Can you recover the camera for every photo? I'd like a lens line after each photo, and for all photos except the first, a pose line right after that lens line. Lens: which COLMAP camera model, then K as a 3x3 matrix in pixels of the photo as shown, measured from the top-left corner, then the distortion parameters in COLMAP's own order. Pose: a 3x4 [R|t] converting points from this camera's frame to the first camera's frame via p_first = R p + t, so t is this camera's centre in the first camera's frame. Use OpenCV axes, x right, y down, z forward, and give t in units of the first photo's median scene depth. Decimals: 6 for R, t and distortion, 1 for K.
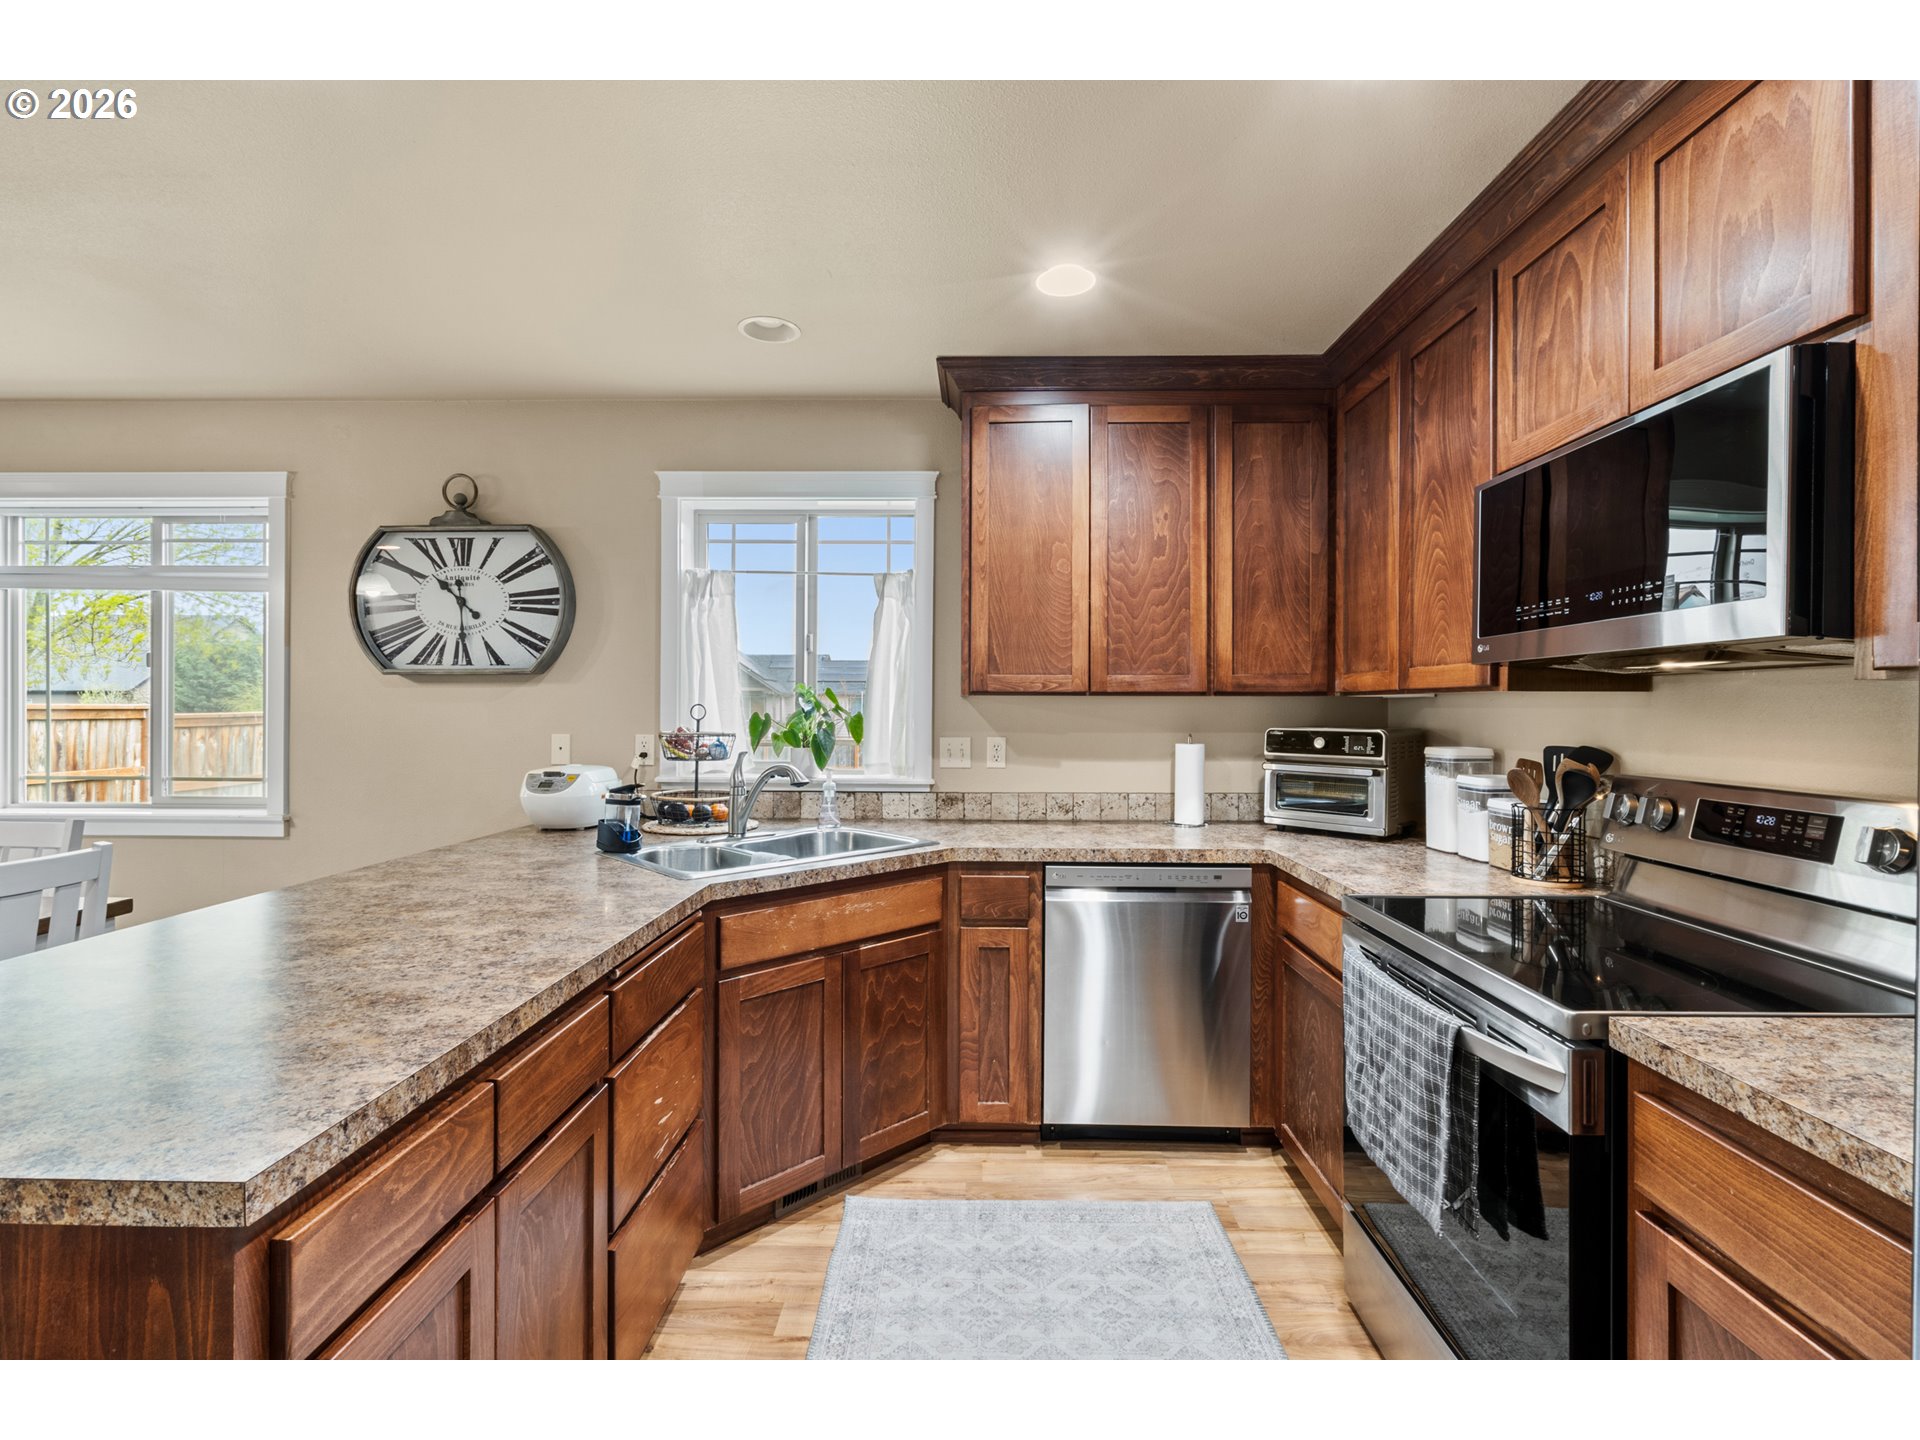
lens RADIAL K [[877.9, 0, 964.8], [0, 877.9, 715.1], [0, 0, 1]] dist [-0.002603, -0.001319]
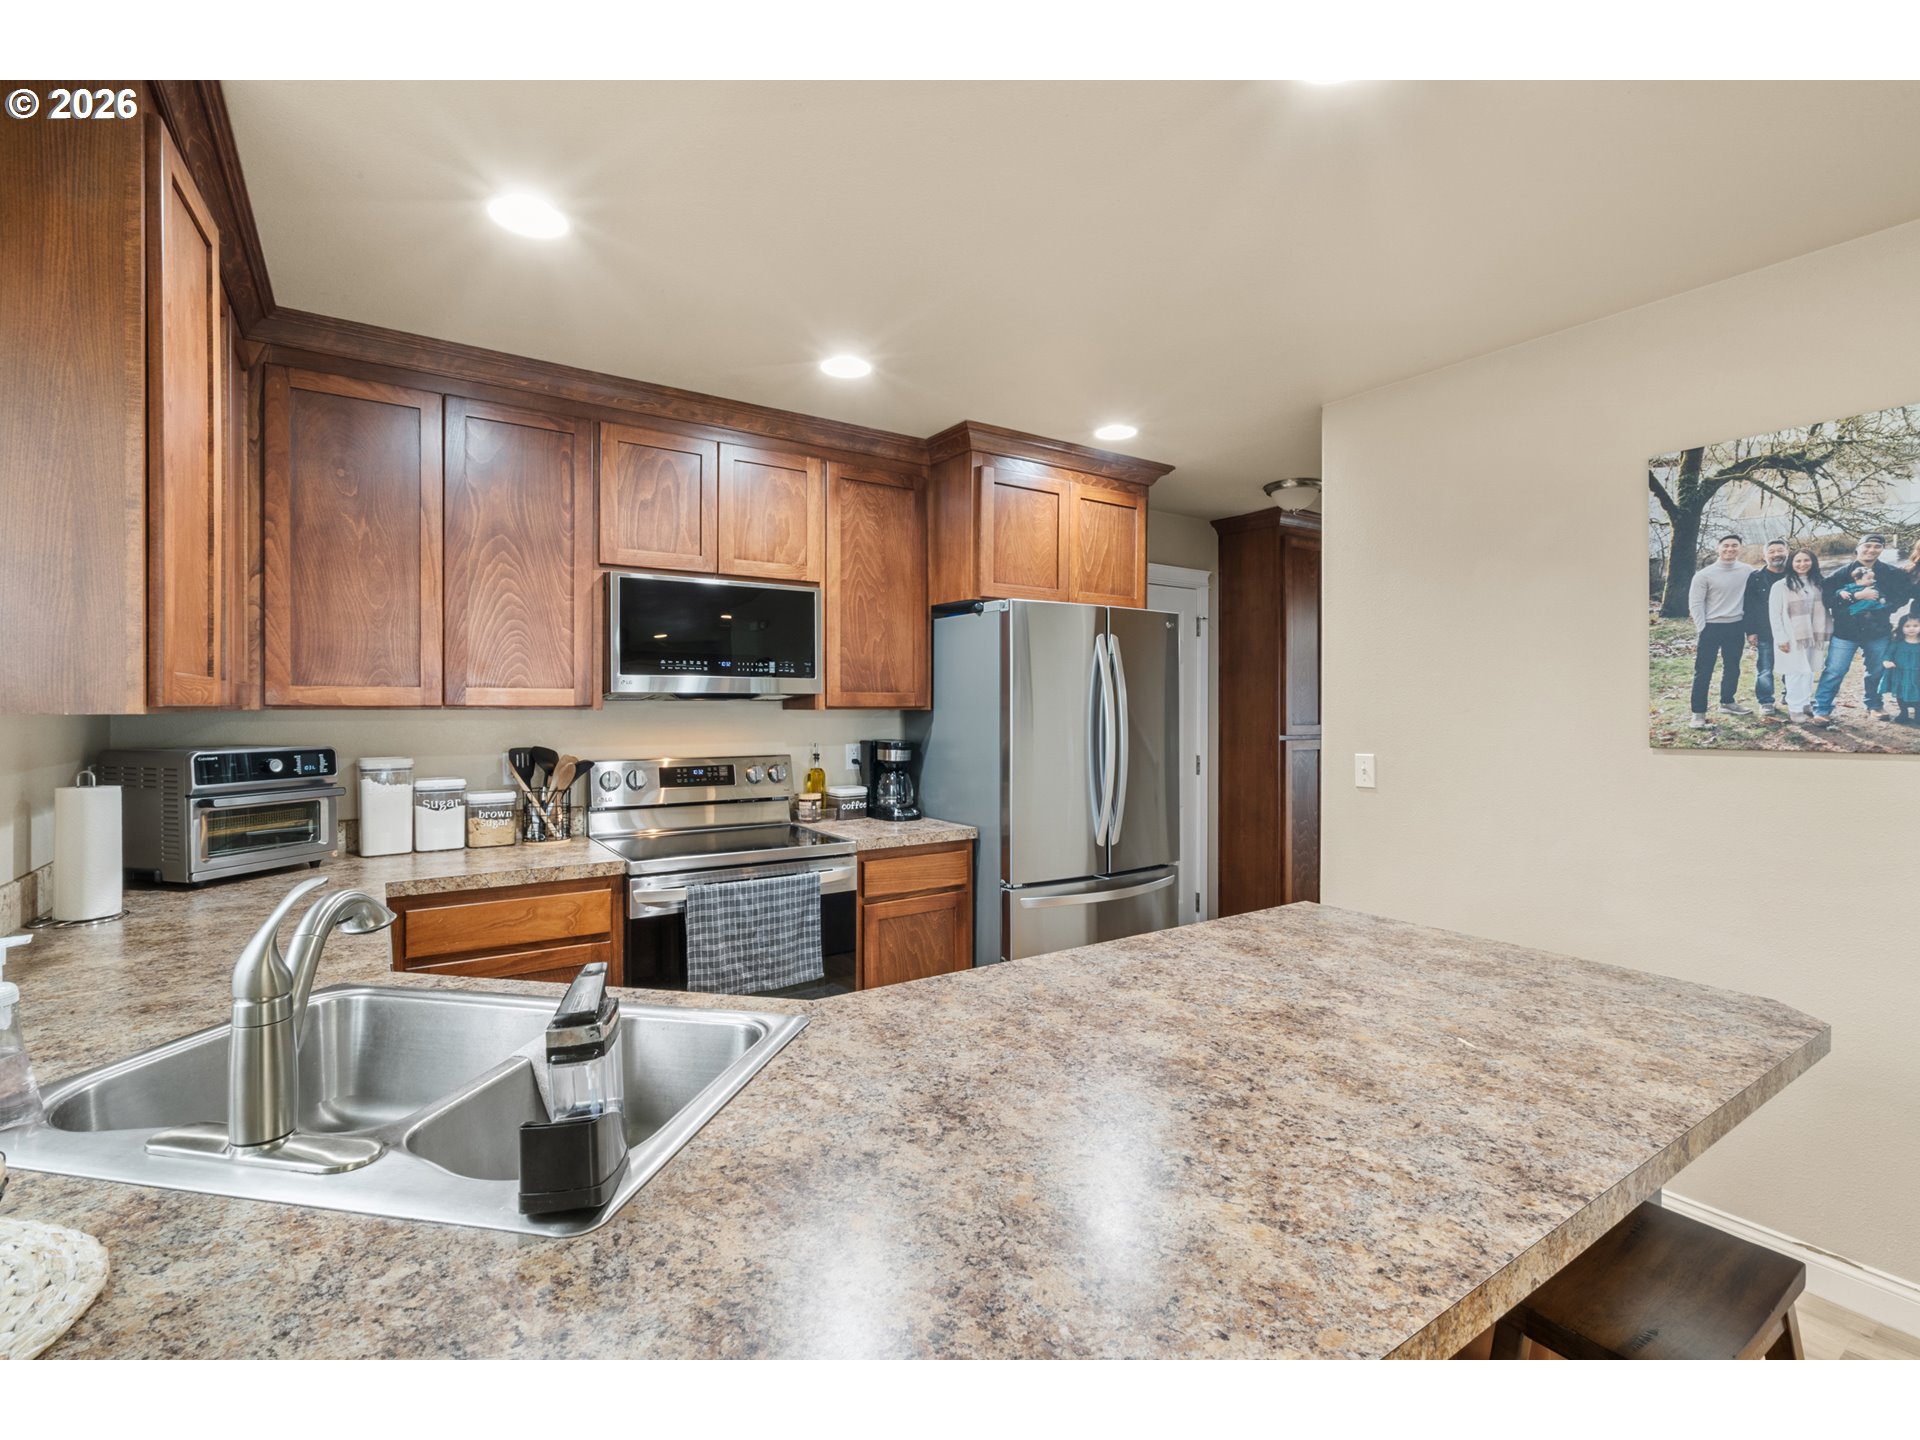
lens RADIAL K [[877.9, 0, 963.7], [0, 877.9, 712.8], [0, 0, 1]] dist [-0.002603, -0.001319]
pose [[-0.577977, -0.012316, 0.815960, -0.570065], [0.001562, 0.999868, 0.016199, -0.027224], [-0.816052, 0.010637, -0.577881, 0.813426]]
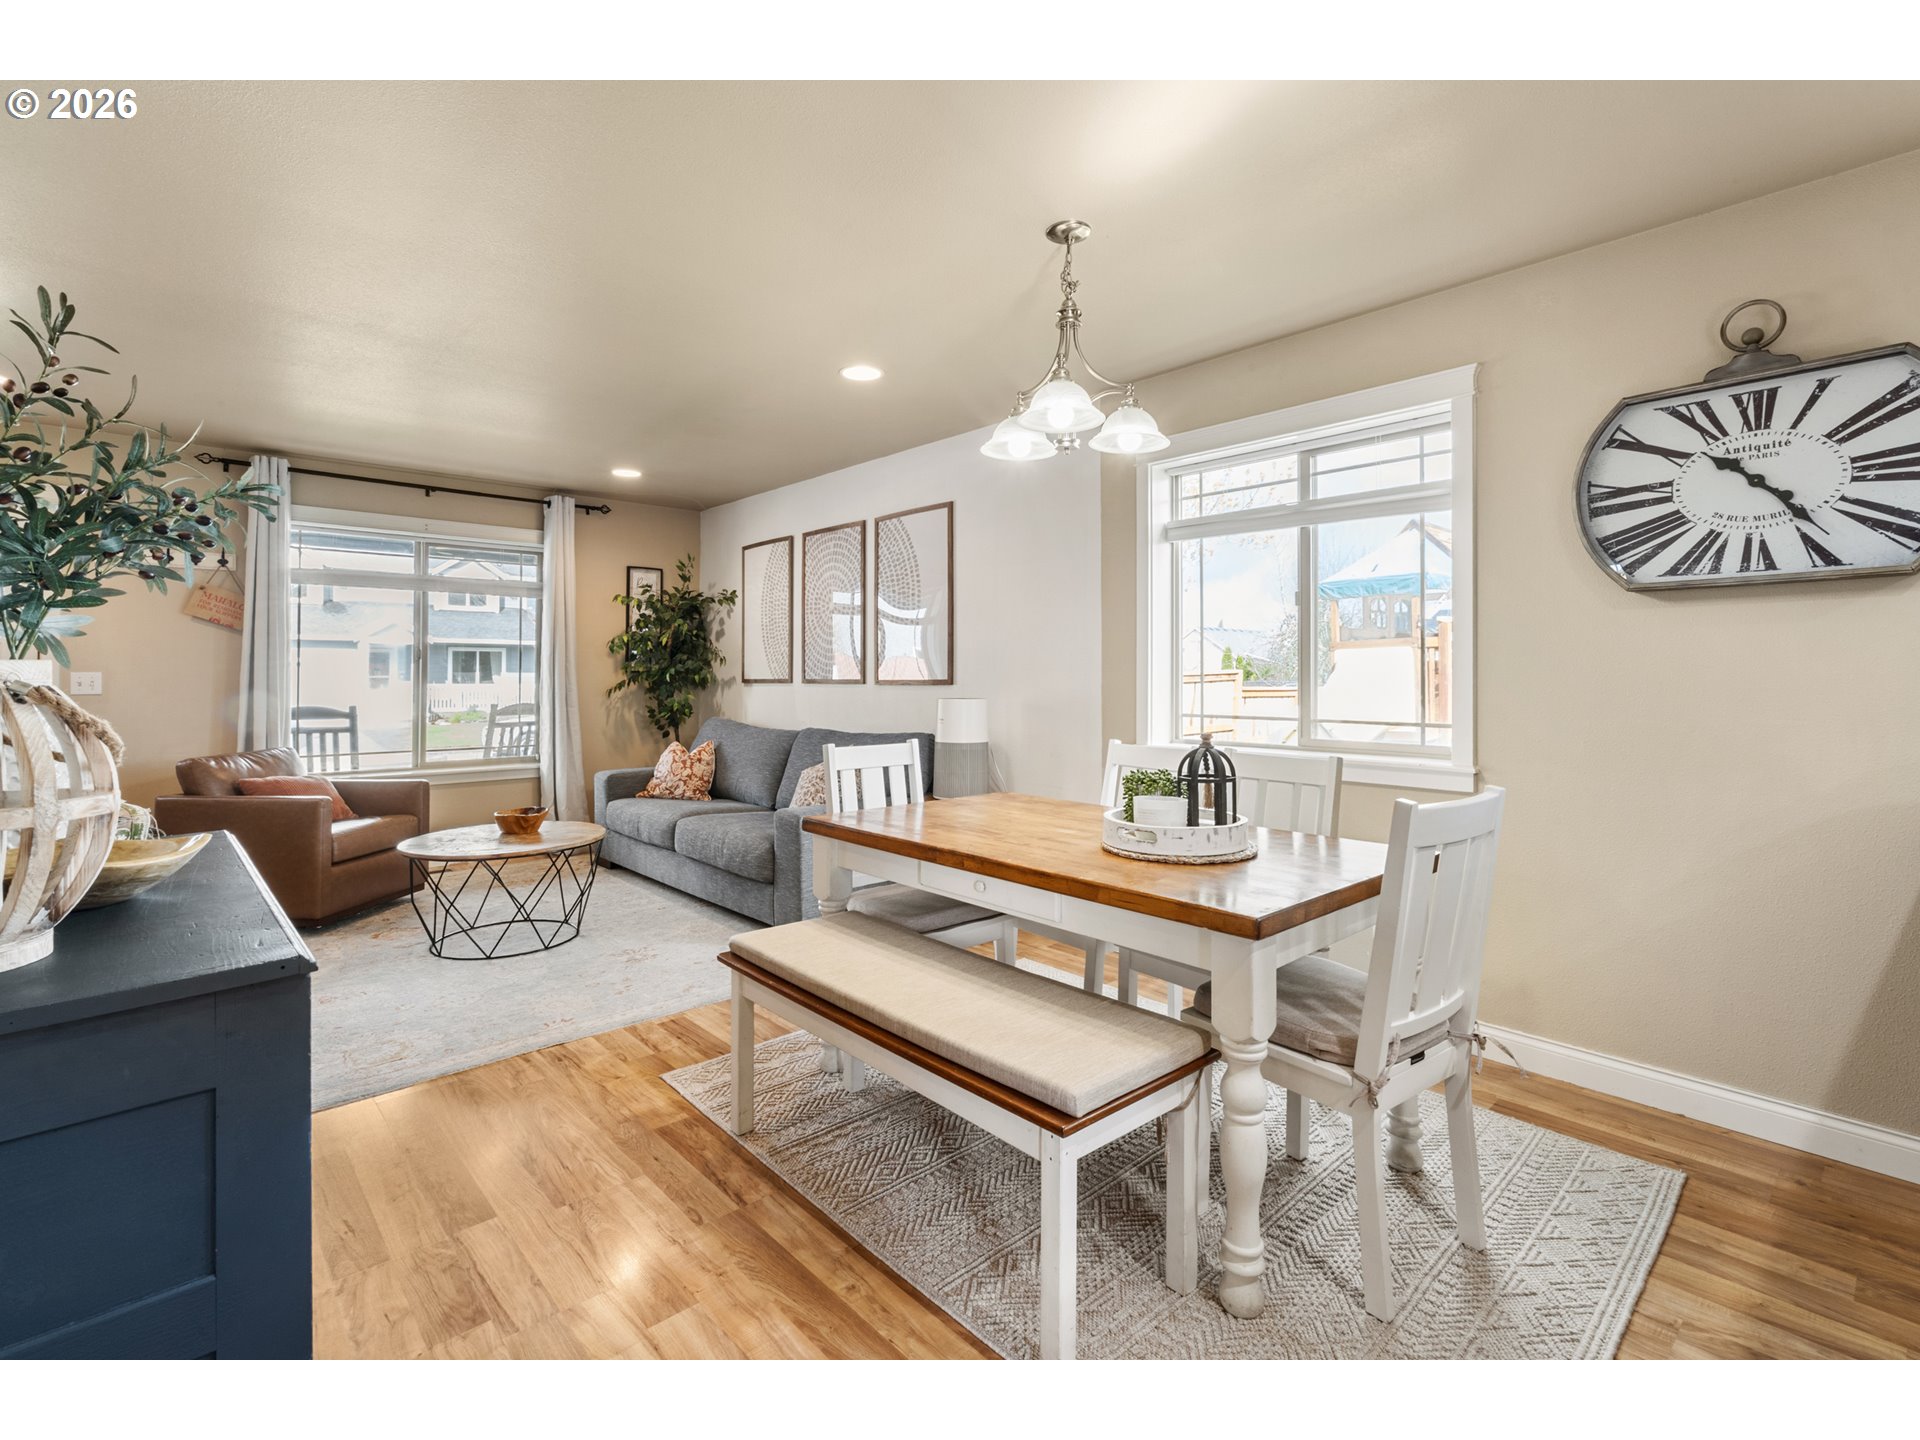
lens RADIAL K [[877.9, 0, 951.2], [0, 877.9, 670.9], [0, 0, 1]] dist [-0.002603, -0.001319]
pose [[0.687321, -0.011204, -0.726267, -0.509369], [0.000878, 0.999893, -0.014594, 0.033347], [0.726353, 0.009394, 0.687258, 0.046507]]
